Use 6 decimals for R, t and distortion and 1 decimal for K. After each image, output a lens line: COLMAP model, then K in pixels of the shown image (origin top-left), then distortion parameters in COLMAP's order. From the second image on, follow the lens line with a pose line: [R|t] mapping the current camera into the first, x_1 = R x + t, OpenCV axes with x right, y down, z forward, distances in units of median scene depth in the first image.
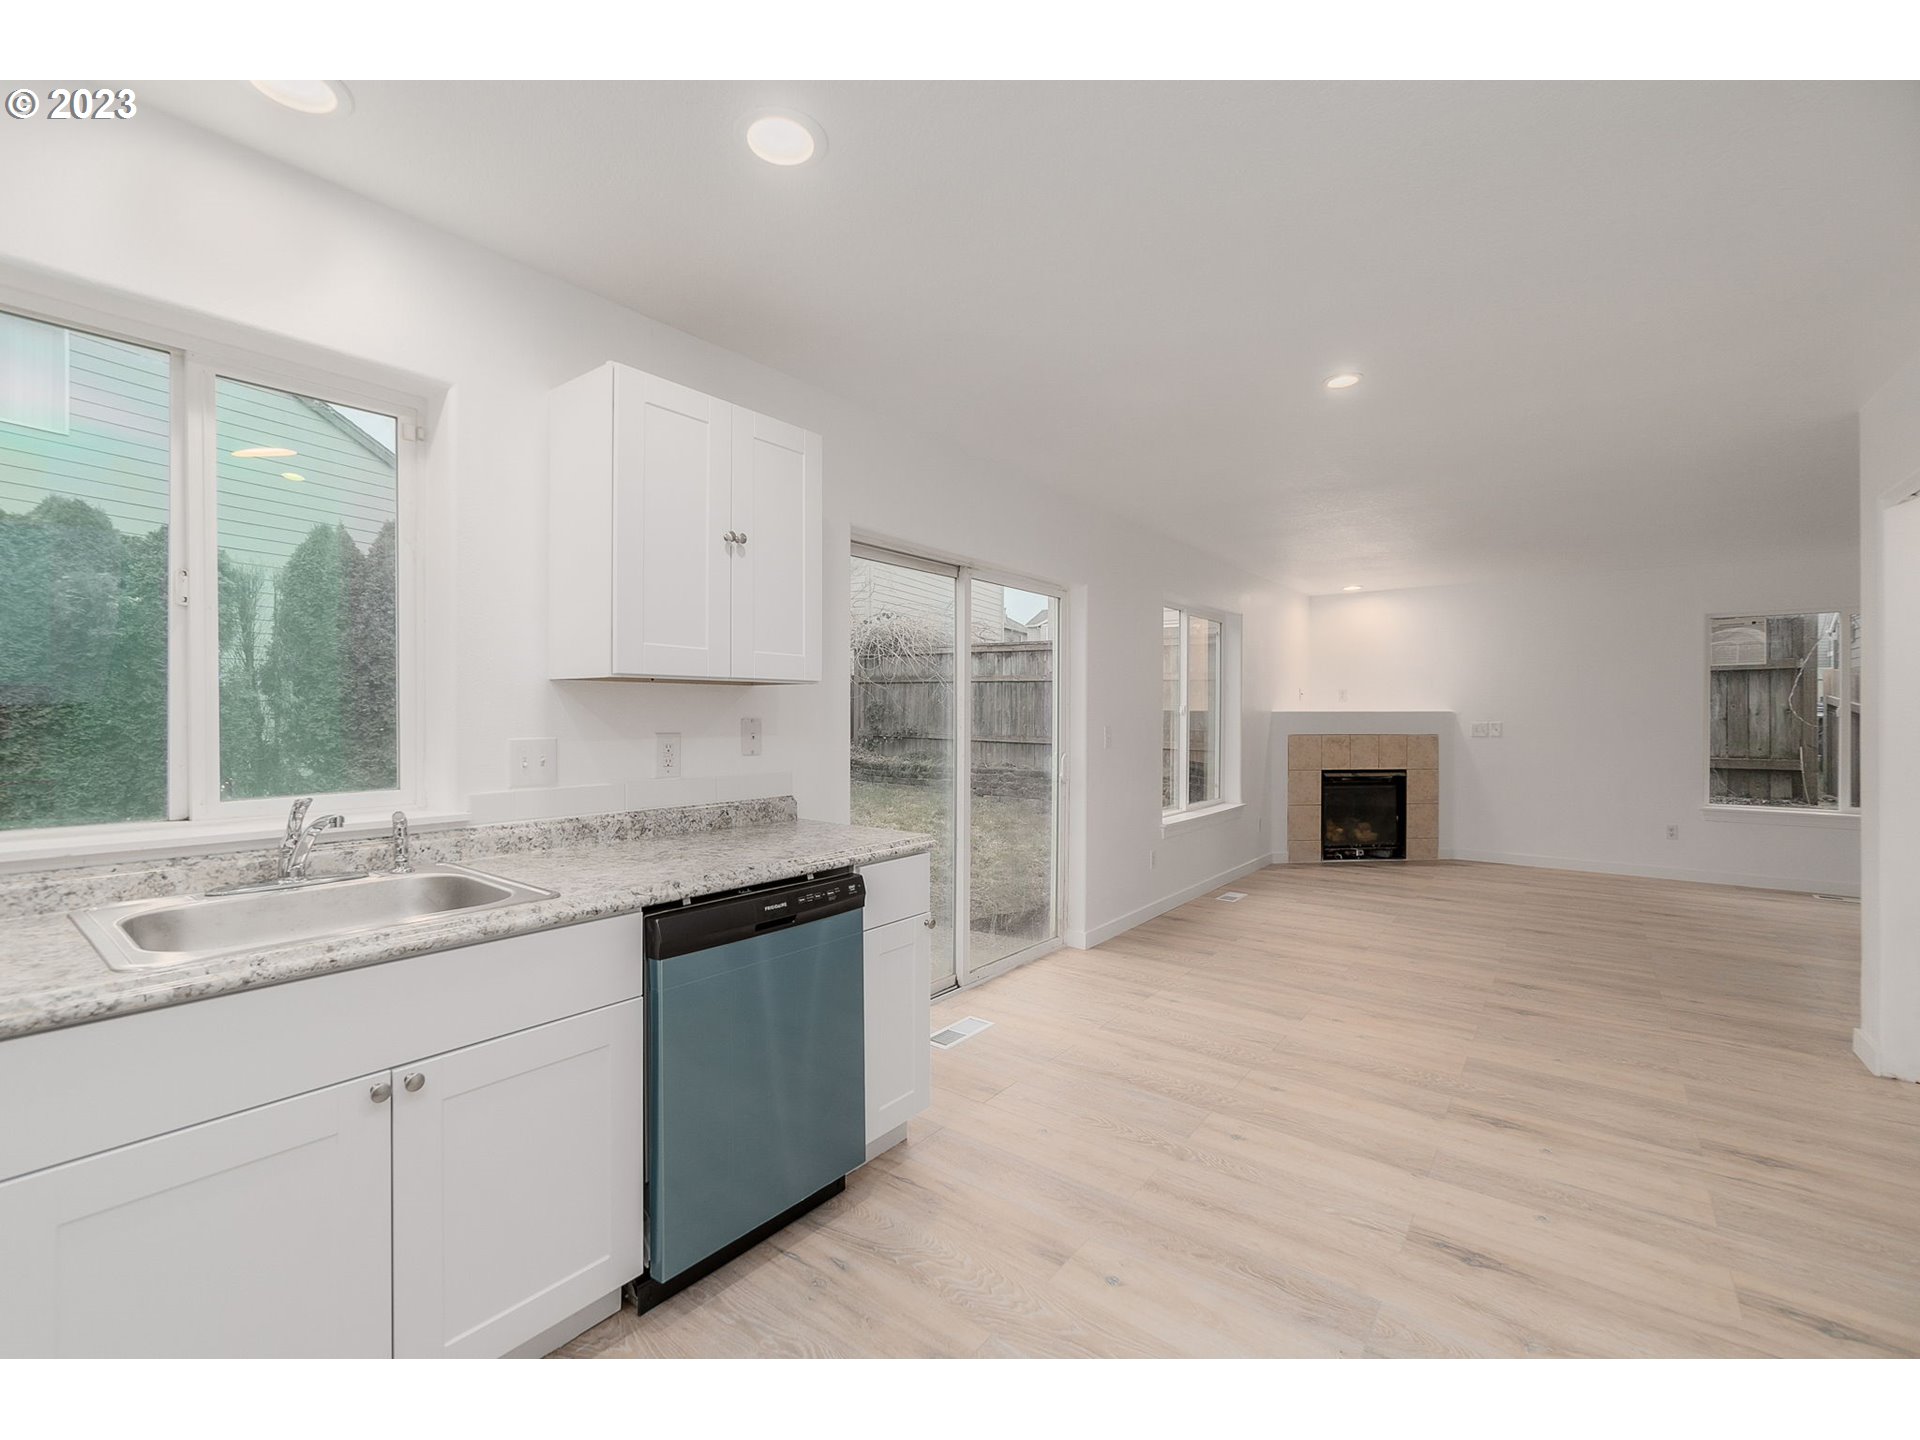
lens RADIAL K [[843.3, 0, 936.7], [0, 843.3, 720.7], [0, 0, 1]] dist [-0.000134, 0.000045]
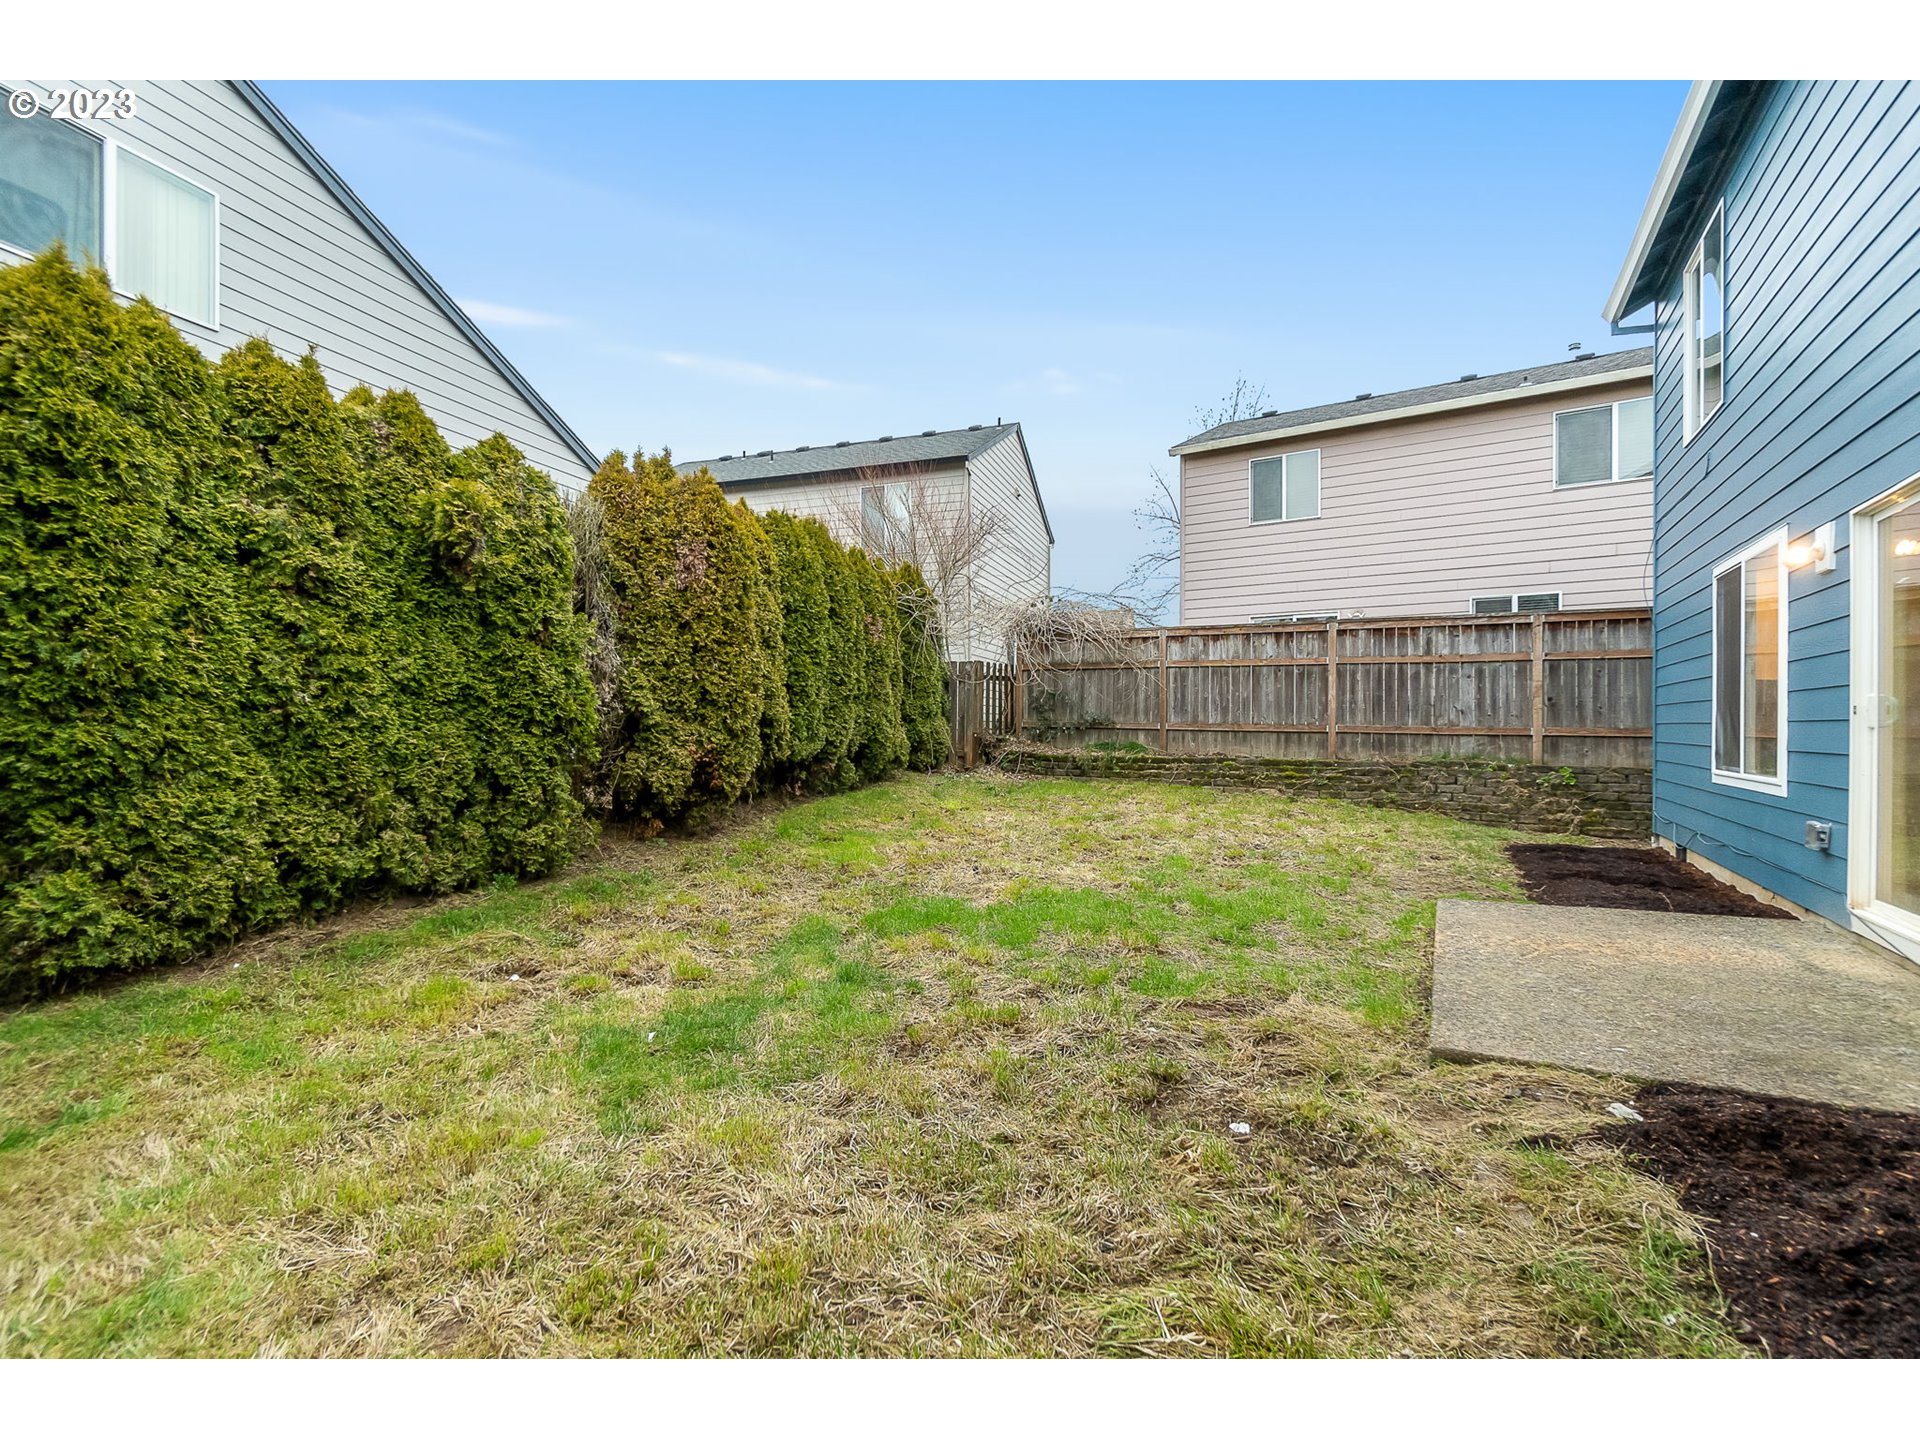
lens RADIAL K [[843.3, 0, 936.7], [0, 843.3, 720.7], [0, 0, 1]] dist [-0.000134, 0.000045]
pose [[0.992354, 0.000270, 0.123427, -0.588001], [0.001379, 0.999911, -0.013273, 0.045524], [-0.123419, 0.013341, 0.992265, 0.167389]]
